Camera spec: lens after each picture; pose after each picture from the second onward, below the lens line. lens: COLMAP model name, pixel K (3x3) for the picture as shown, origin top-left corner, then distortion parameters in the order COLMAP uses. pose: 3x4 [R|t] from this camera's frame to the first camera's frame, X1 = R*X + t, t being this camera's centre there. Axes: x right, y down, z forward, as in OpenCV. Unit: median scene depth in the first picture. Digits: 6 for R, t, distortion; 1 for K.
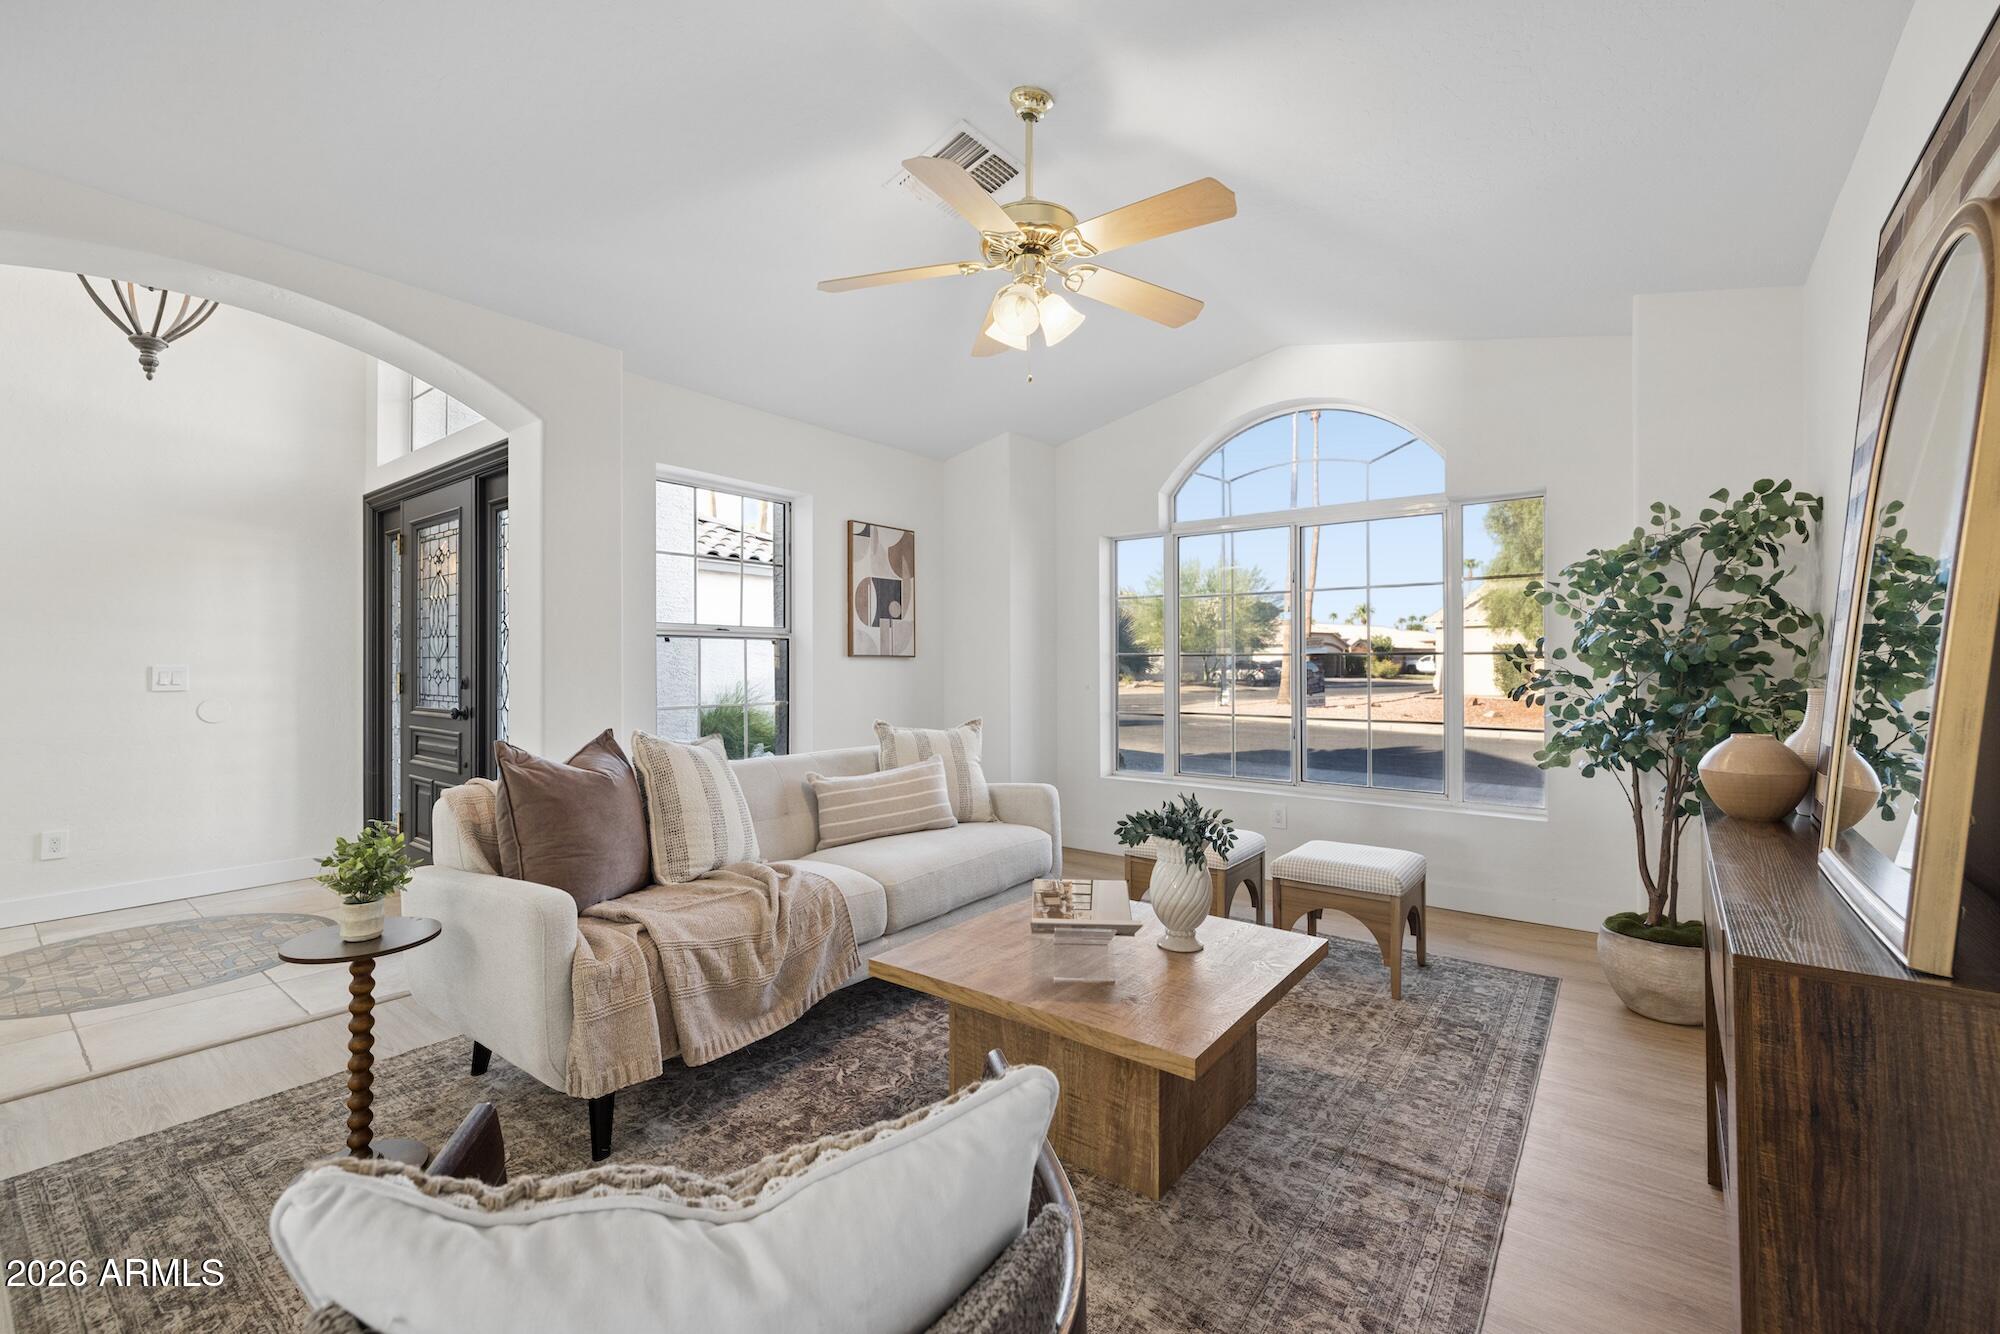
lens RADIAL K [[837.0, 0, 1000.3], [0, 837.0, 658.9], [0, 0, 1]] dist [0.000408, -0.000340]
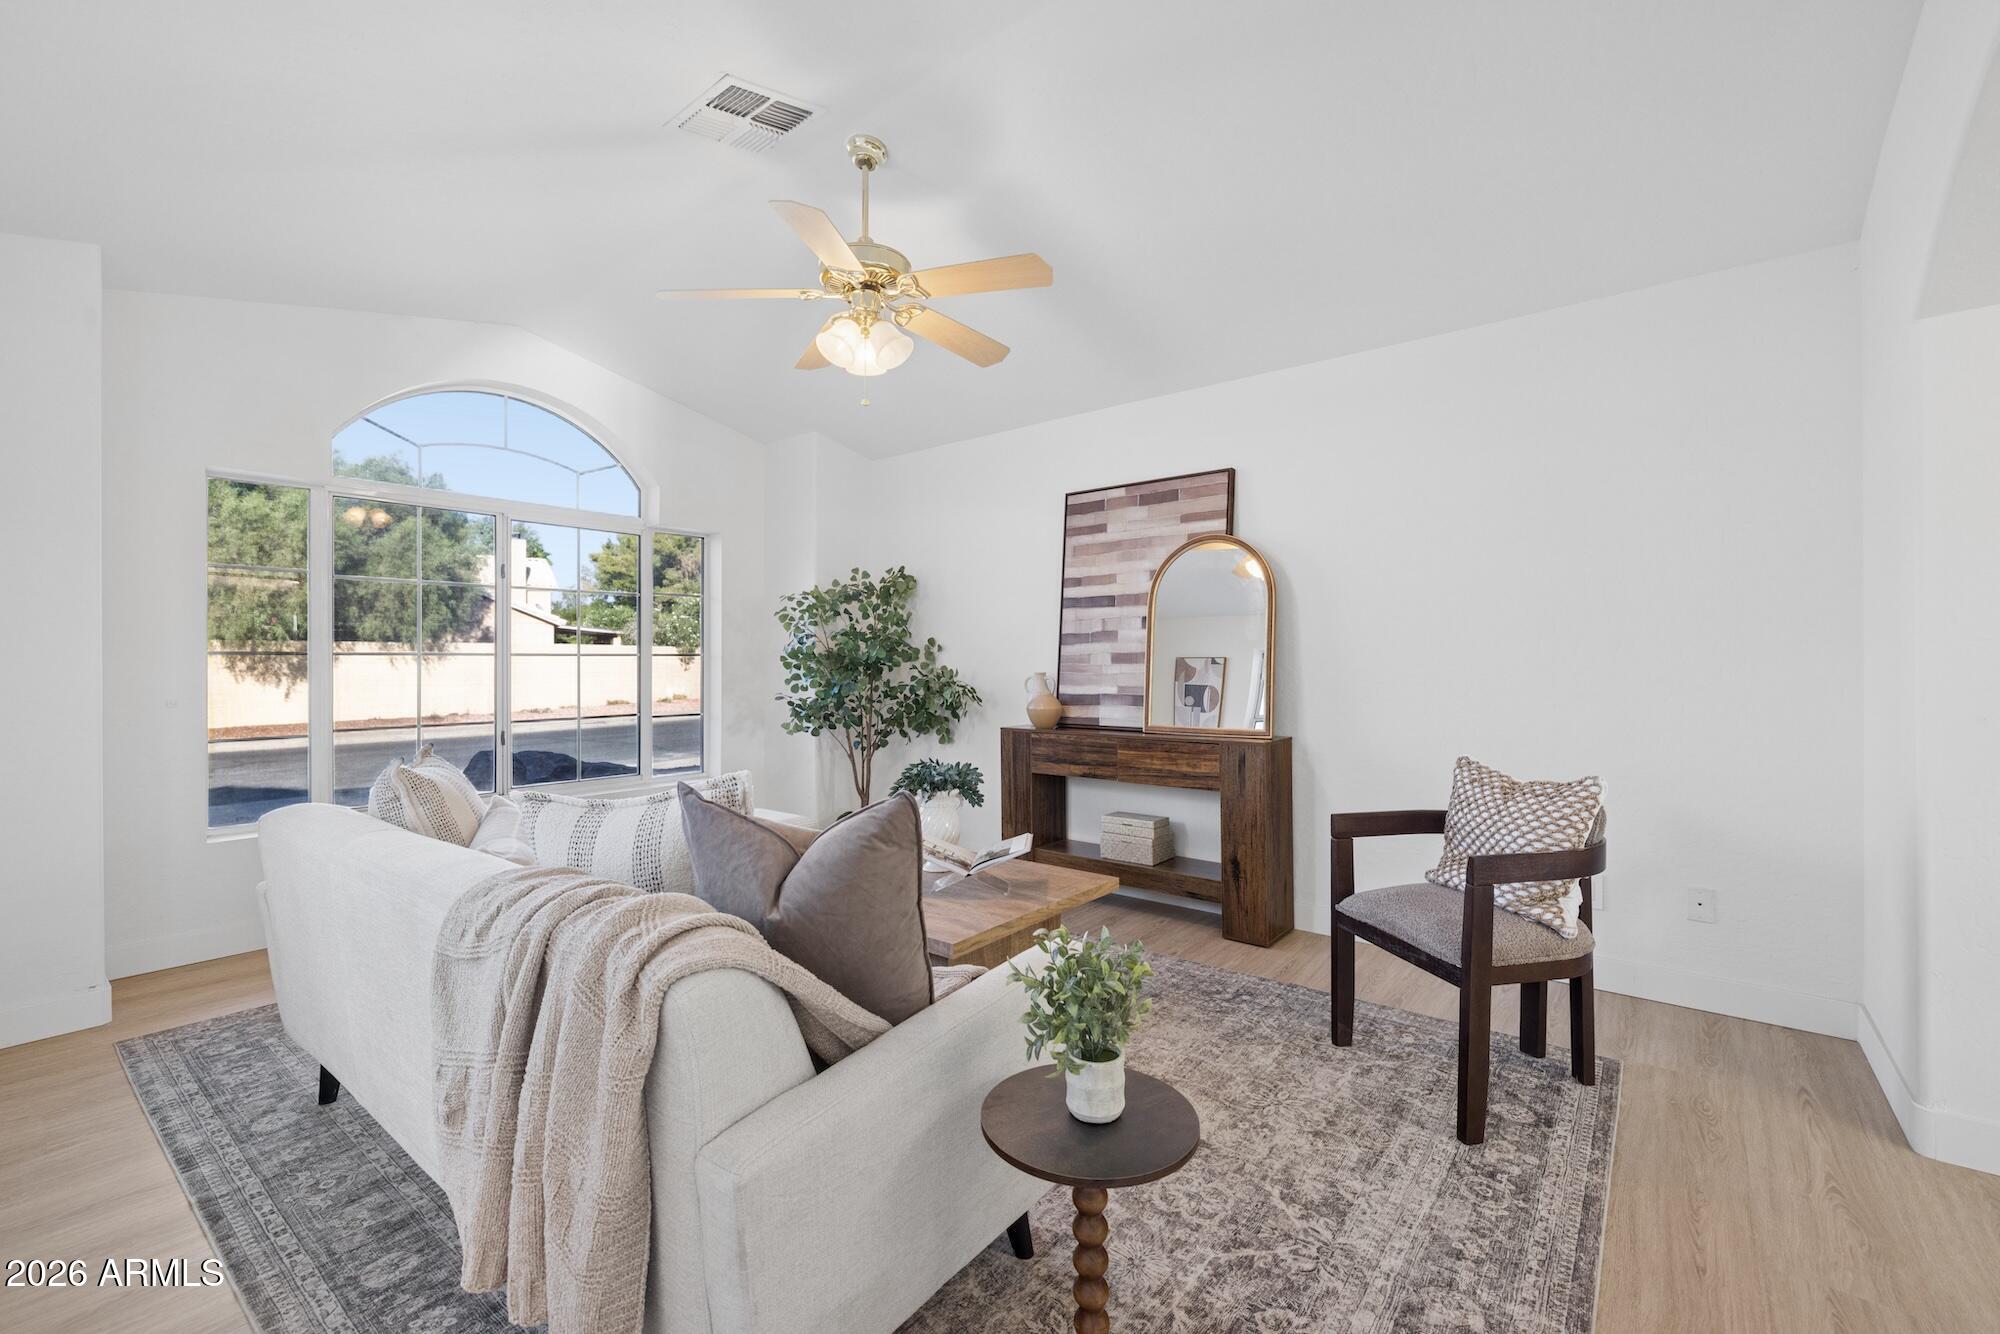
lens RADIAL K [[837.0, 0, 981.8], [0, 837.0, 661.1], [0, 0, 1]] dist [0.000408, -0.000340]
pose [[0.024142, 0.001381, 0.999708, -0.921827], [-0.001626, 0.999998, -0.001342, 0.004088], [-0.999707, -0.001593, 0.024144, 0.722960]]
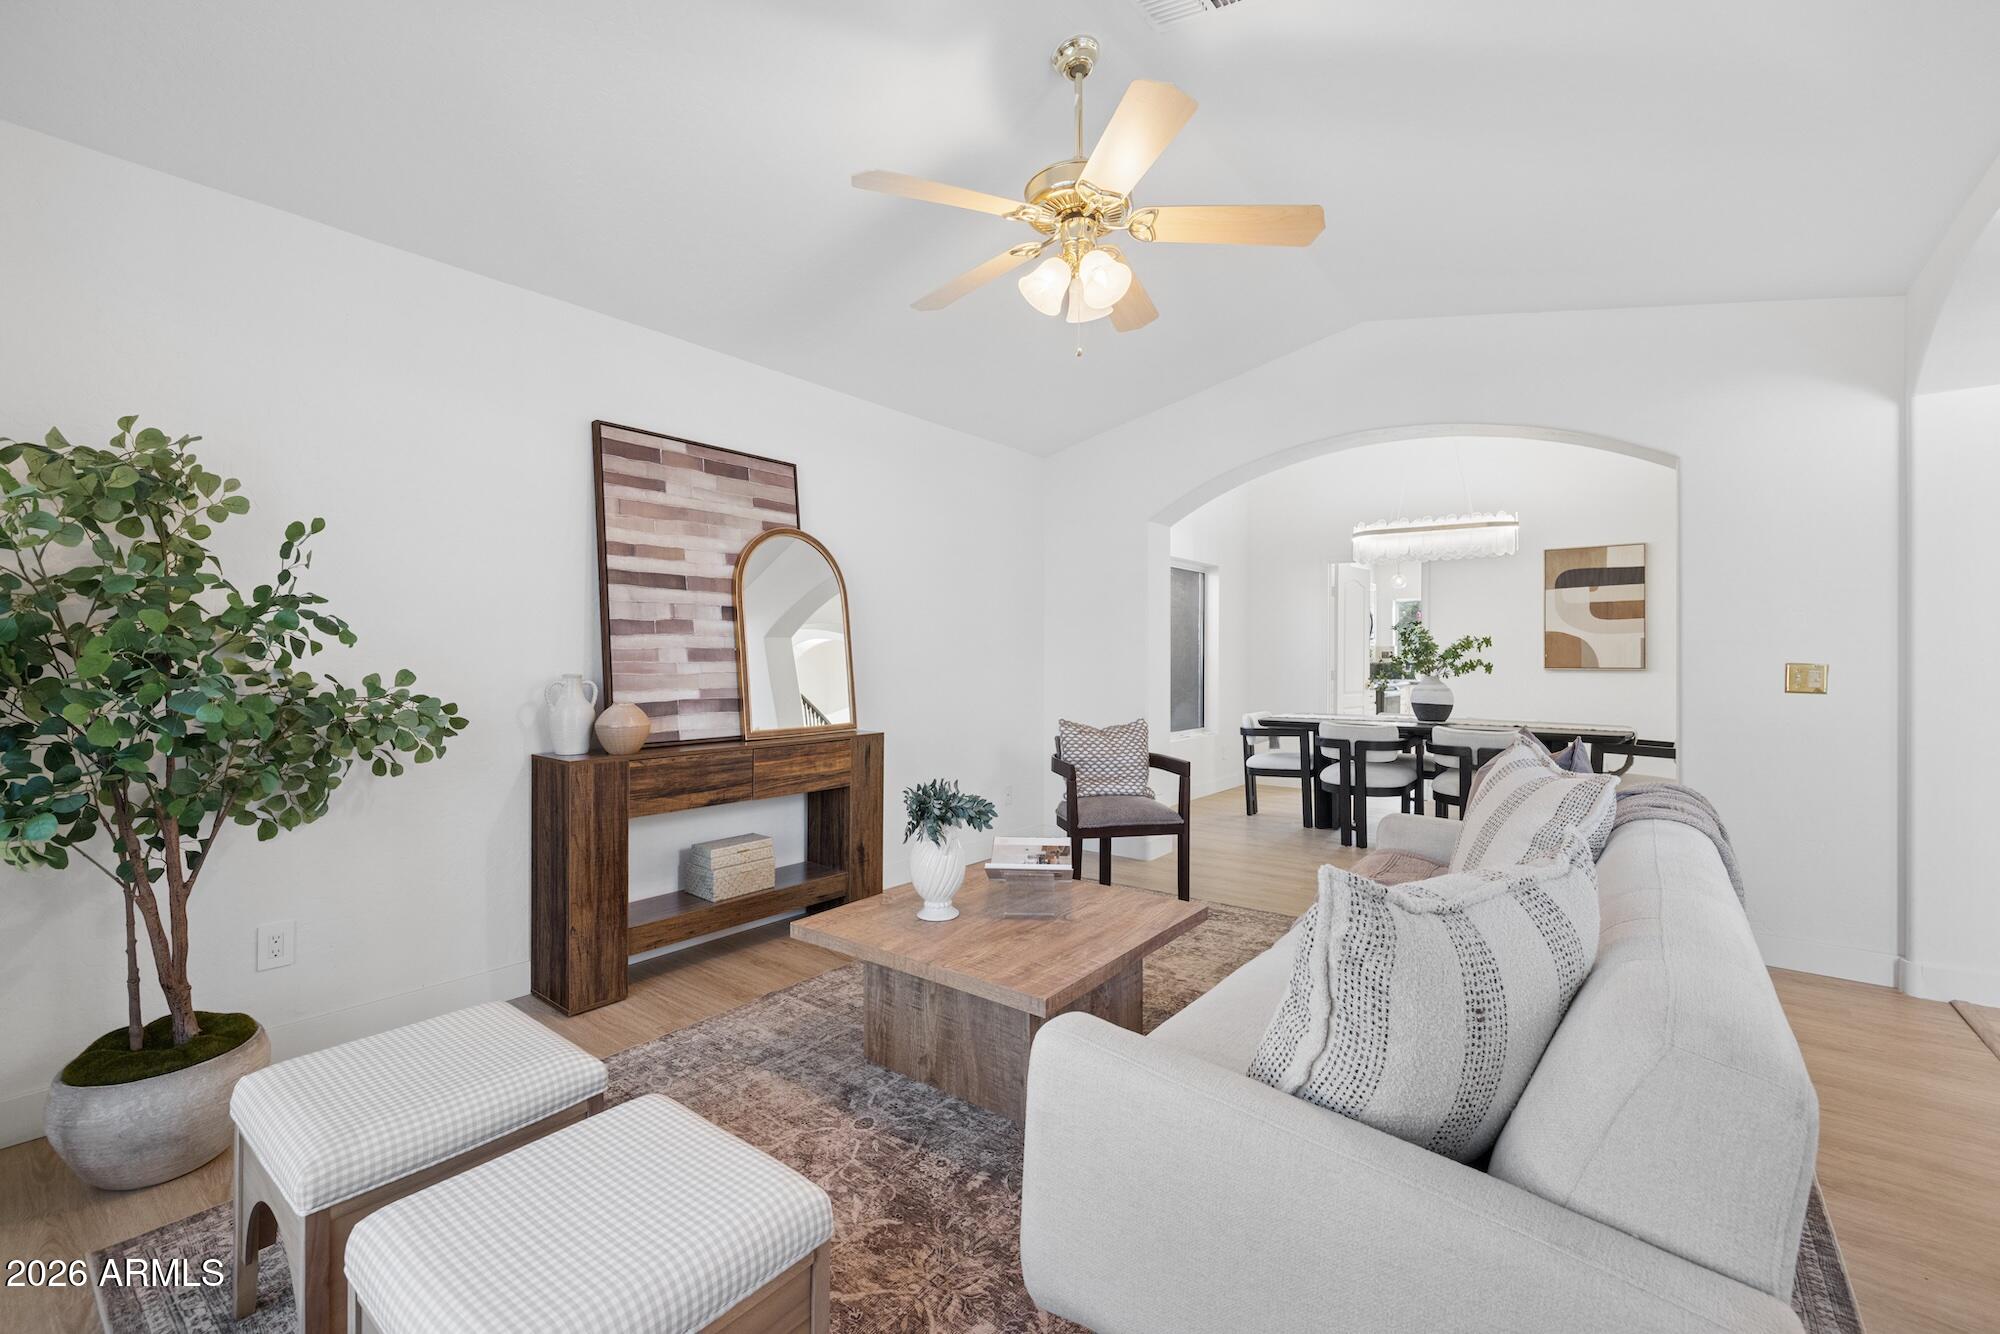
lens RADIAL K [[837.0, 0, 987.0], [0, 837.0, 659.5], [0, 0, 1]] dist [0.000408, -0.000340]
pose [[-0.999729, 0.002960, 0.023101, 0.099736], [0.002841, 0.999982, -0.005190, 0.010837], [-0.023116, -0.005123, -0.999720, 1.684529]]
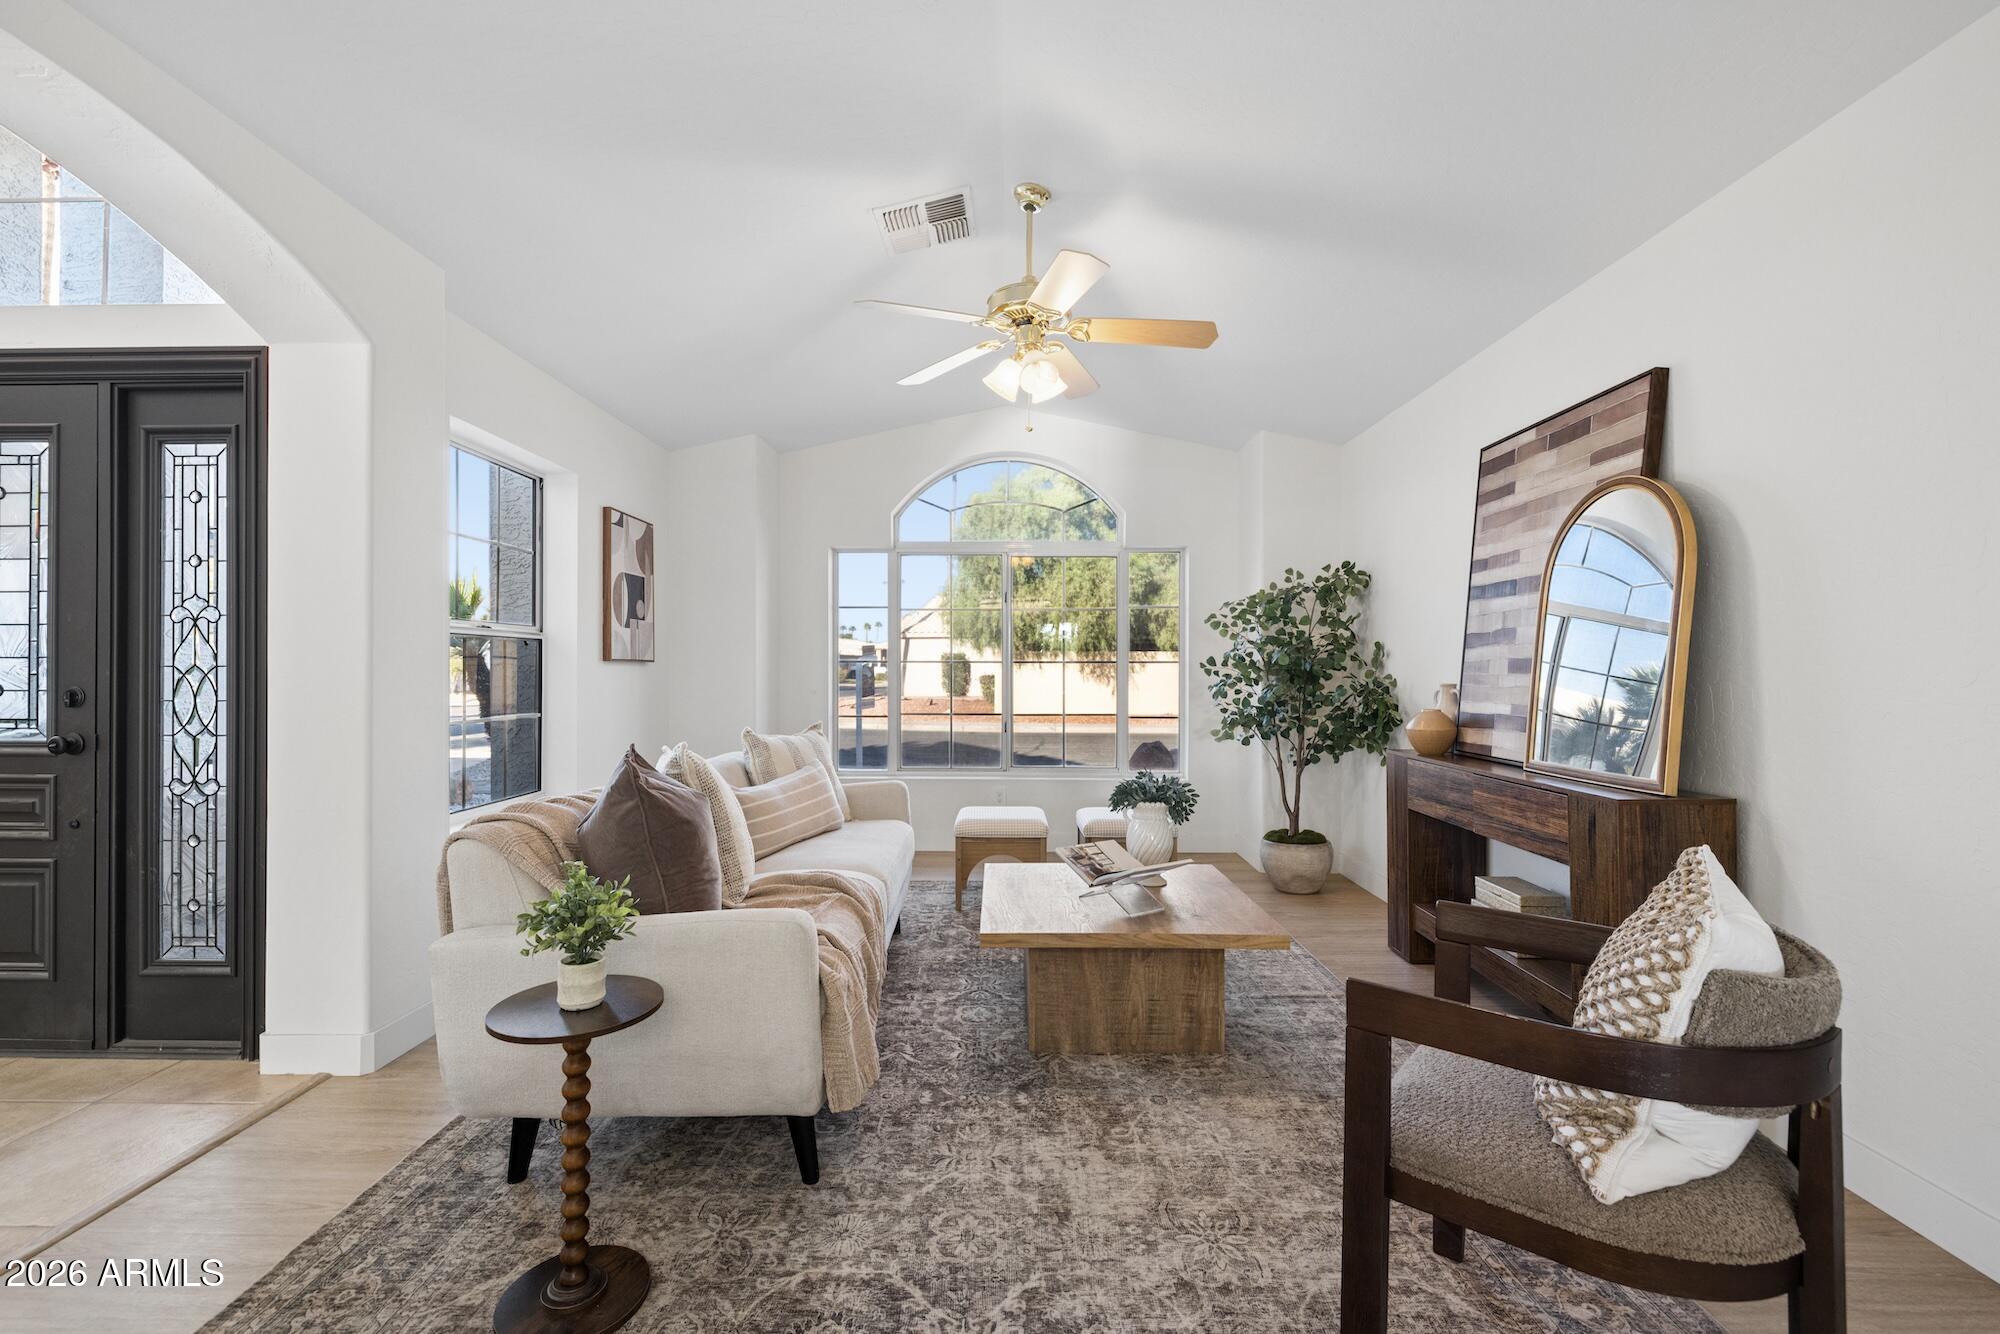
lens RADIAL K [[837.0, 0, 995.5], [0, 837.0, 666.8], [0, 0, 1]] dist [0.000408, -0.000340]
pose [[0.799387, 0.003409, 0.600806, -0.622345], [-0.005263, 0.999985, 0.001329, 0.000129], [-0.600793, -0.004224, 0.799394, 0.071831]]
